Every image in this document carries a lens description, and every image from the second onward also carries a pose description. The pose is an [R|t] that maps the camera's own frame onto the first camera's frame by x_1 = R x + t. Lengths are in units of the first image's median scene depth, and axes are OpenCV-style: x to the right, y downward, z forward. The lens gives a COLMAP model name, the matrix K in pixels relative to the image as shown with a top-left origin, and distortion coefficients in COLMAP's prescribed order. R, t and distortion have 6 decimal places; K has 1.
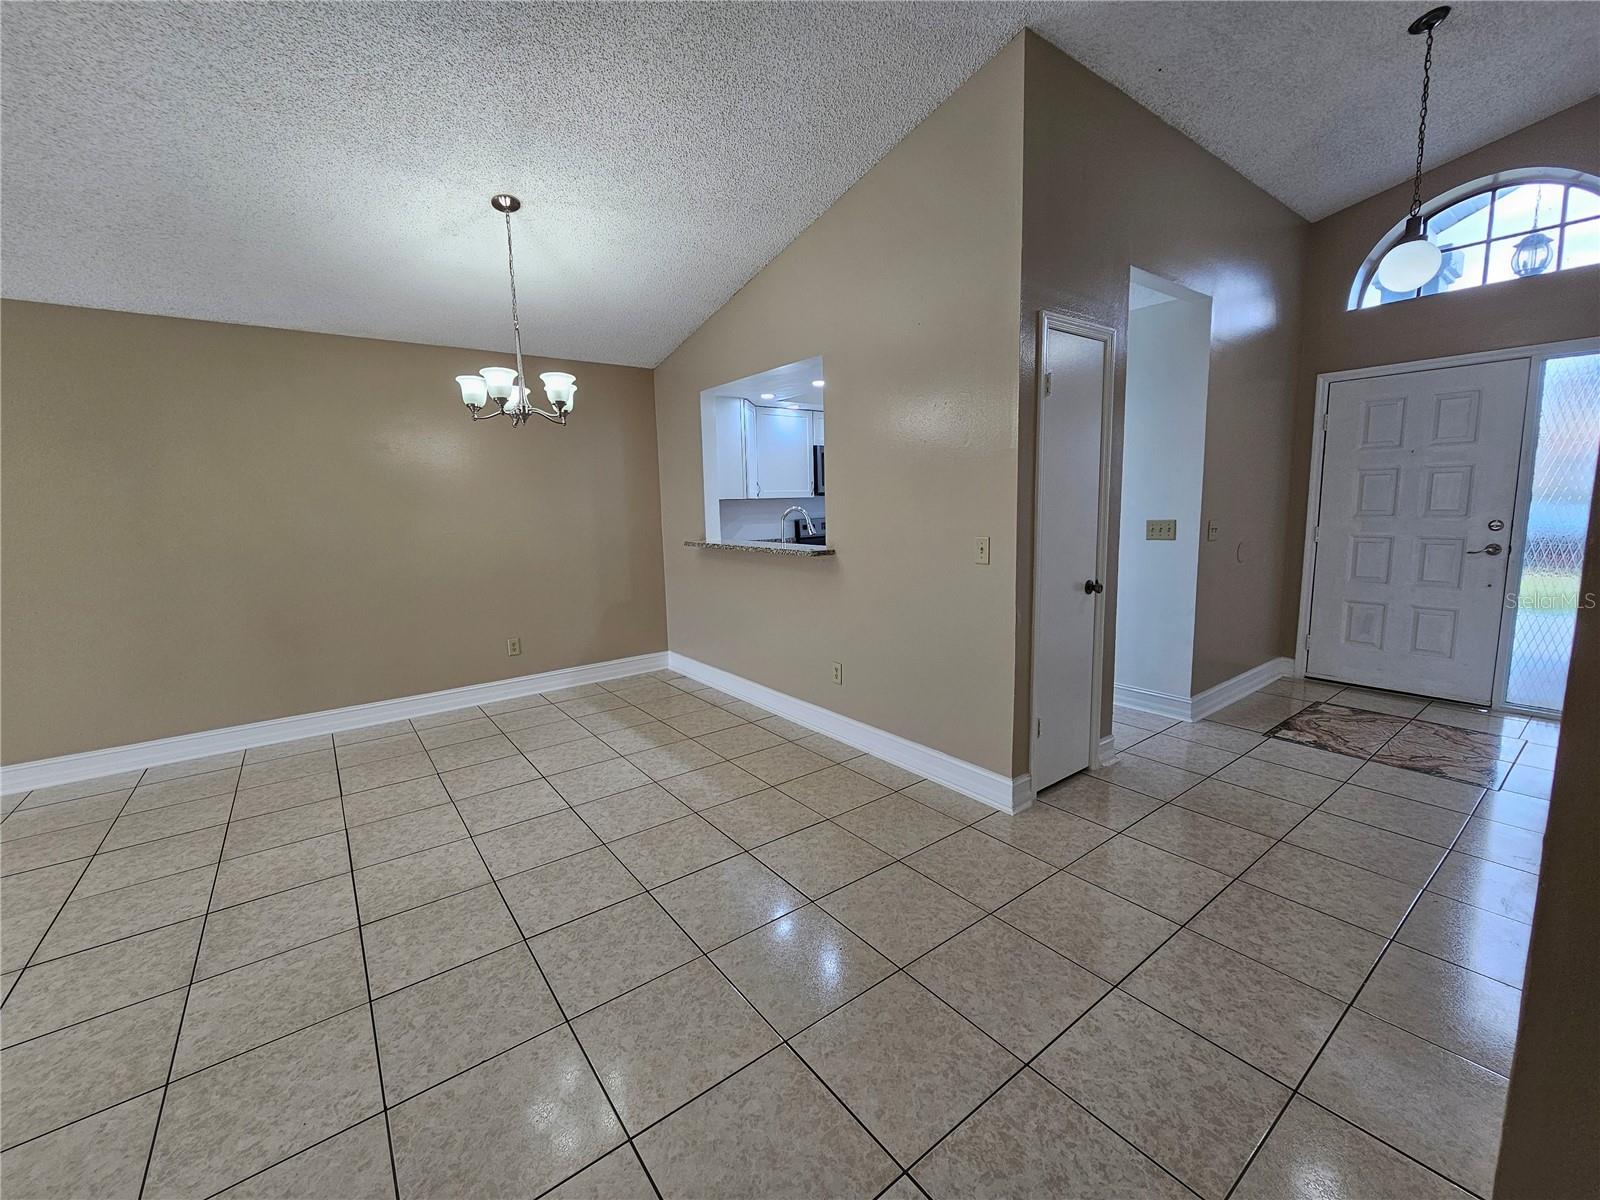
lens RADIAL K [[656.0, 0, 806.9], [0, 656.0, 587.5], [0, 0, 1]] dist [-0.002665, 0.000721]
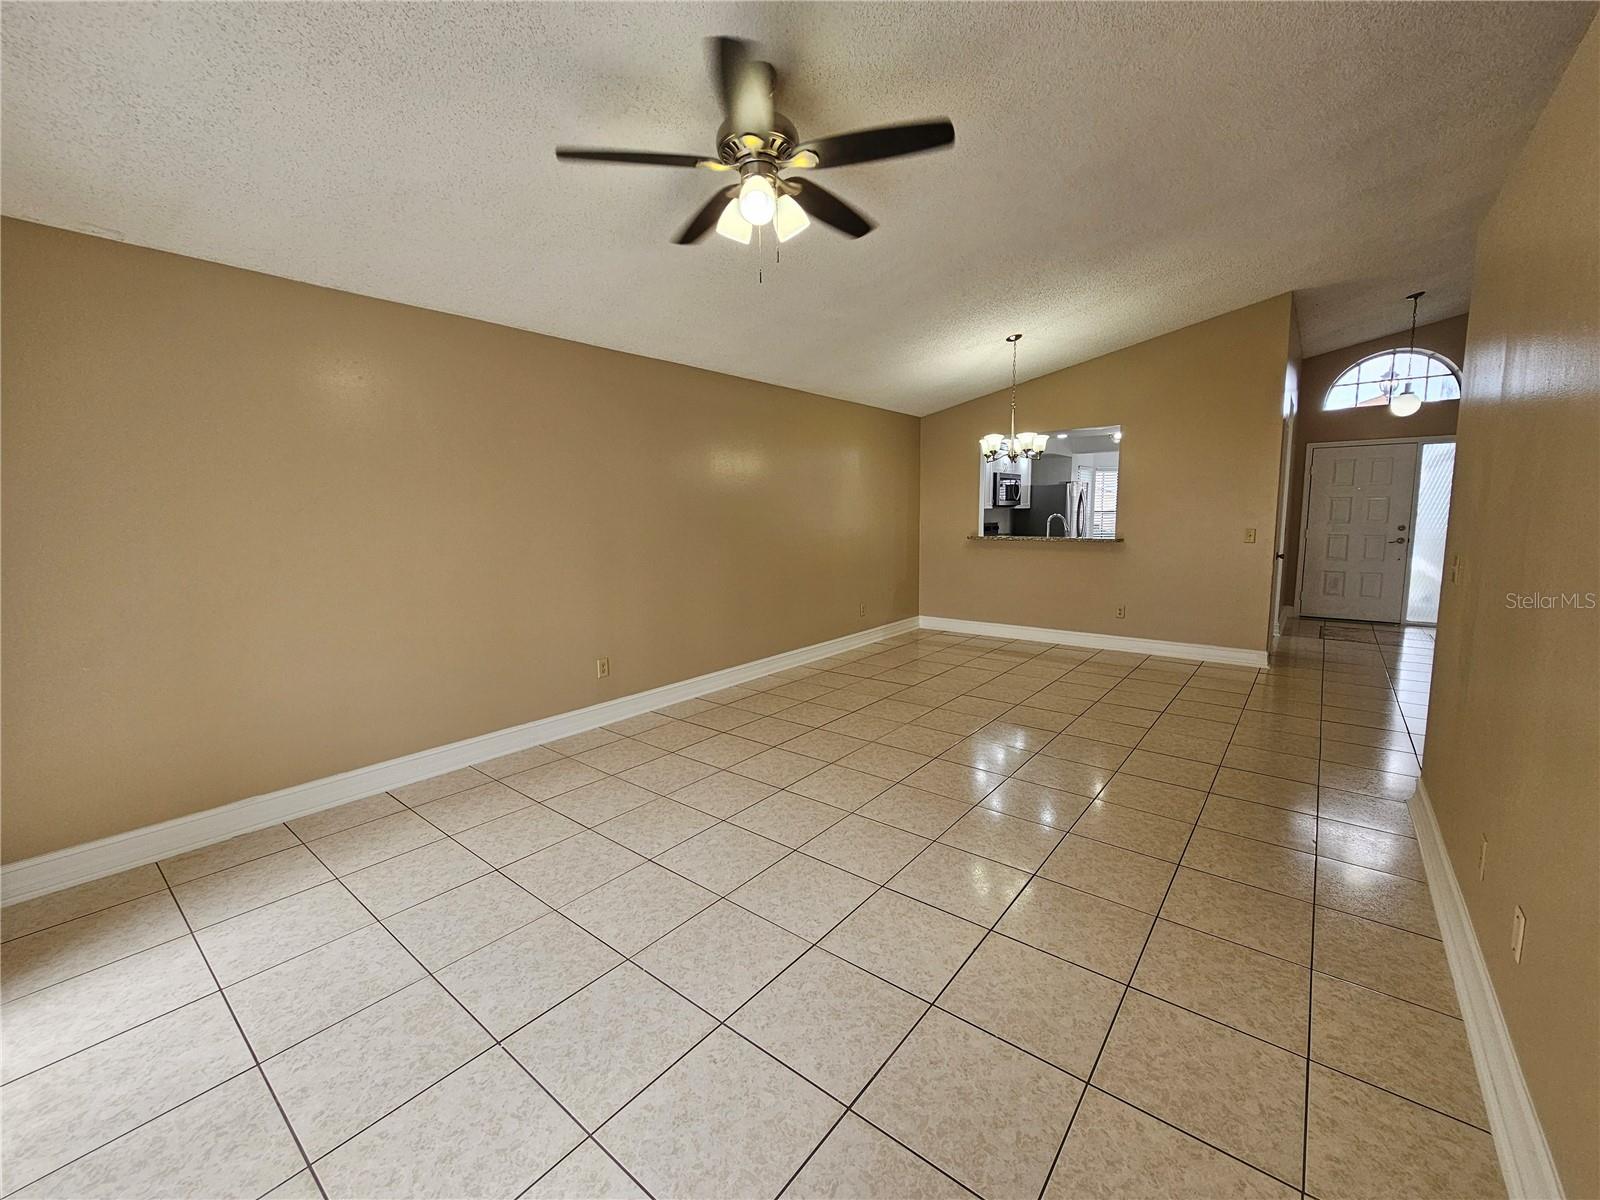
lens RADIAL K [[656.0, 0, 785.6], [0, 656.0, 602.4], [0, 0, 1]] dist [-0.002665, 0.000721]
pose [[0.969290, -0.017941, 0.245264, -0.216610], [0.019420, 0.999805, -0.003612, 0.017315], [-0.245151, 0.008265, 0.969450, -0.078052]]
